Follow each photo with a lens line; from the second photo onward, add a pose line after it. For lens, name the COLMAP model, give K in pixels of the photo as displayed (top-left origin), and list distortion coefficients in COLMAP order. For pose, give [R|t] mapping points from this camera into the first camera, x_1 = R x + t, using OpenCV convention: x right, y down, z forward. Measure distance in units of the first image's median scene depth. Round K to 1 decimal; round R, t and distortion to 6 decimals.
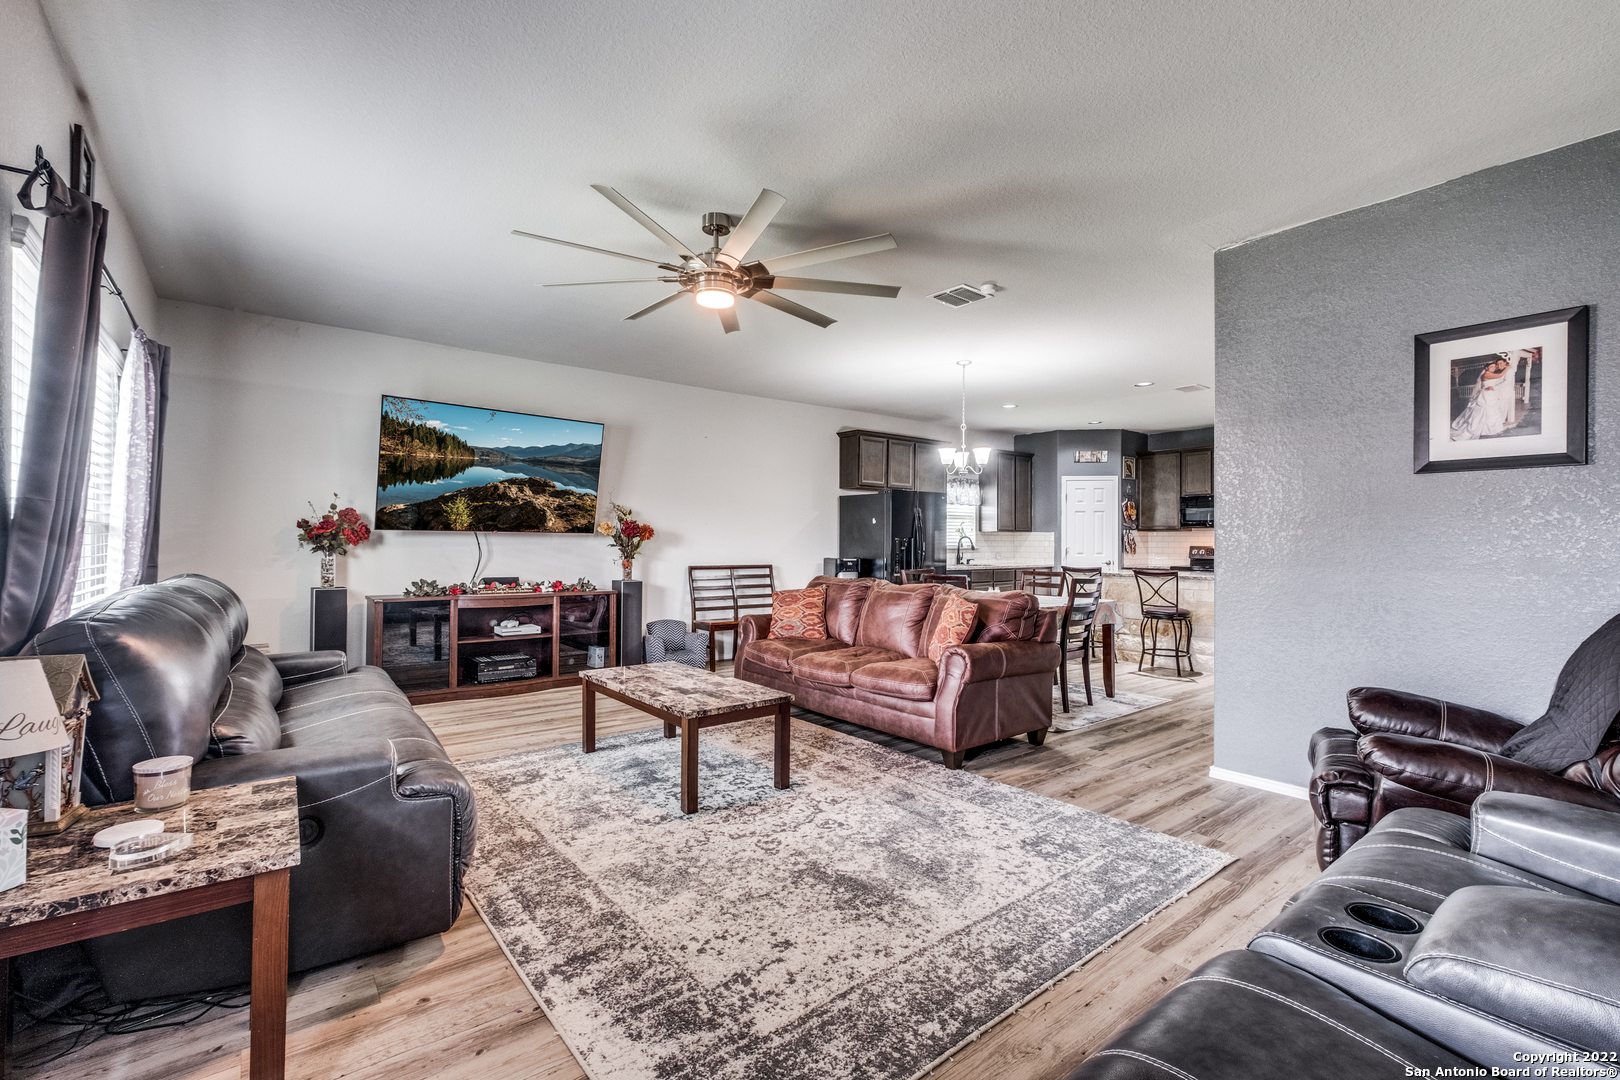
lens RADIAL K [[708.8, 0, 800.0], [0, 708.8, 542.0], [0, 0, 1]] dist [0.003573, 0.000265]
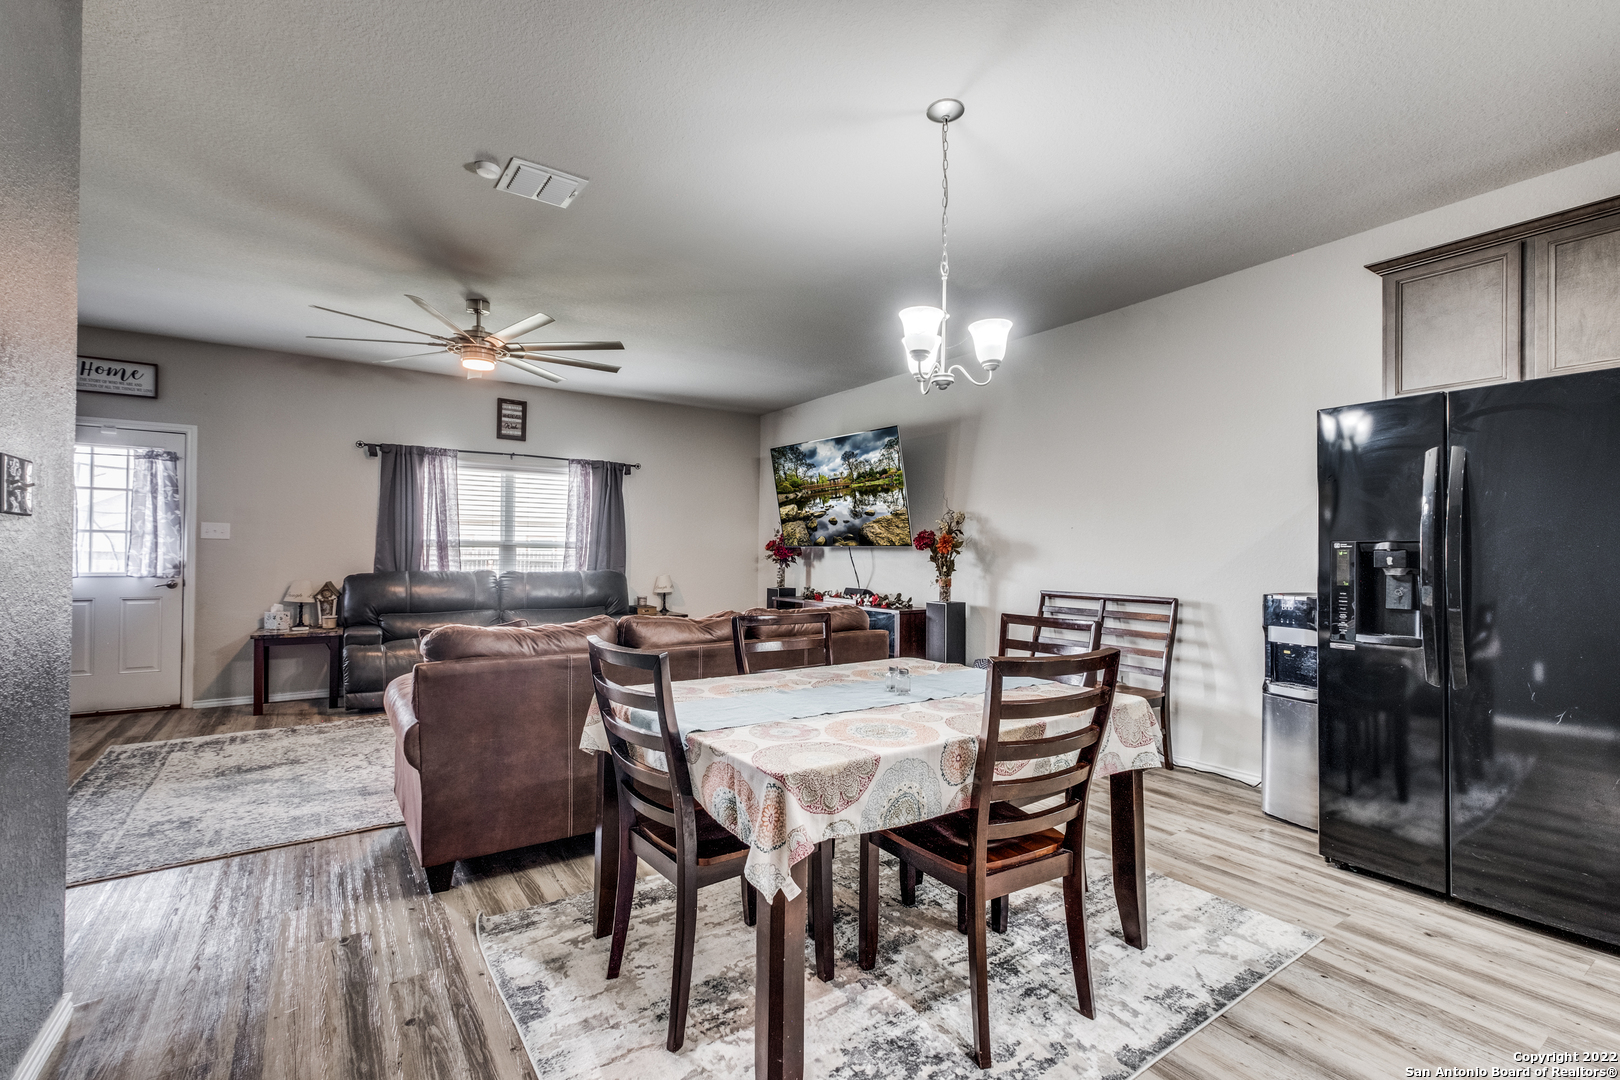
lens RADIAL K [[716.5, 0, 811.3], [0, 716.5, 550.5], [0, 0, 1]] dist [0.002885, 0.000211]
pose [[-0.062776, -0.013727, -0.997933, 0.954021], [-0.007894, 0.999881, -0.013258, 0.009224], [0.997996, 0.007045, -0.062876, 1.402070]]
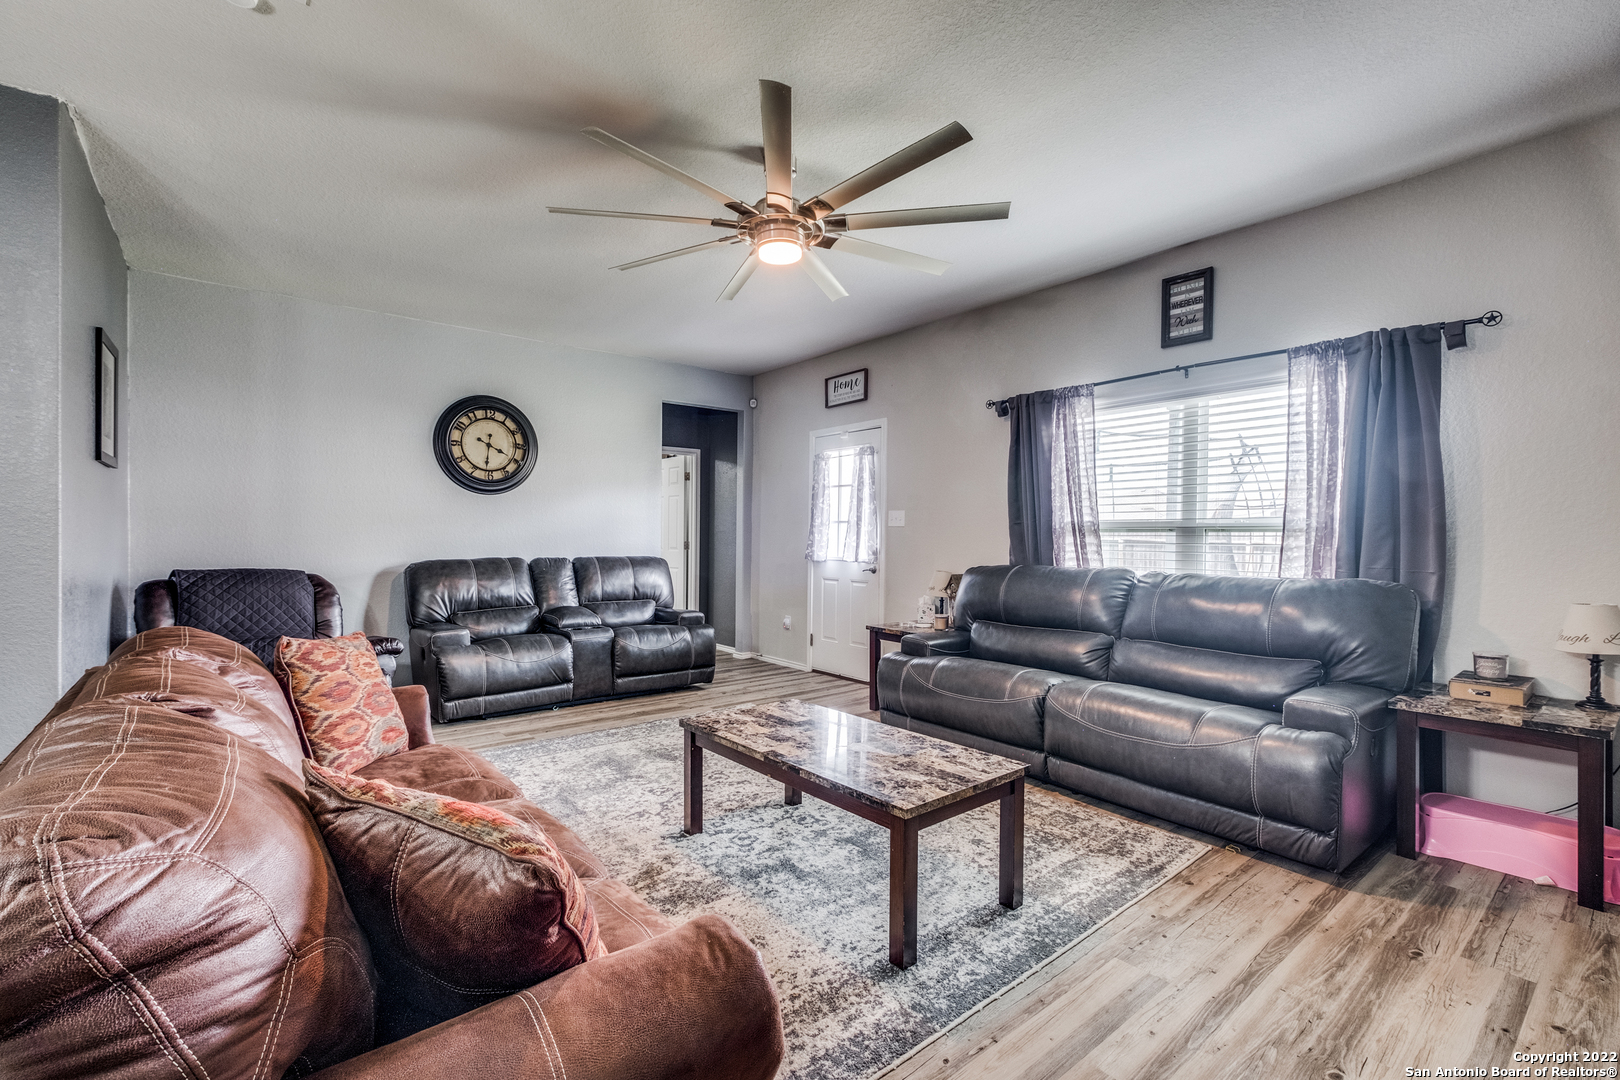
lens RADIAL K [[708.8, 0, 800.0], [0, 708.8, 542.0], [0, 0, 1]] dist [0.003573, 0.000265]
pose [[-0.999835, -0.014674, -0.010666, -0.114873], [-0.014752, 0.999865, 0.007301, 0.000881], [0.010557, 0.007457, -0.999916, 1.541695]]
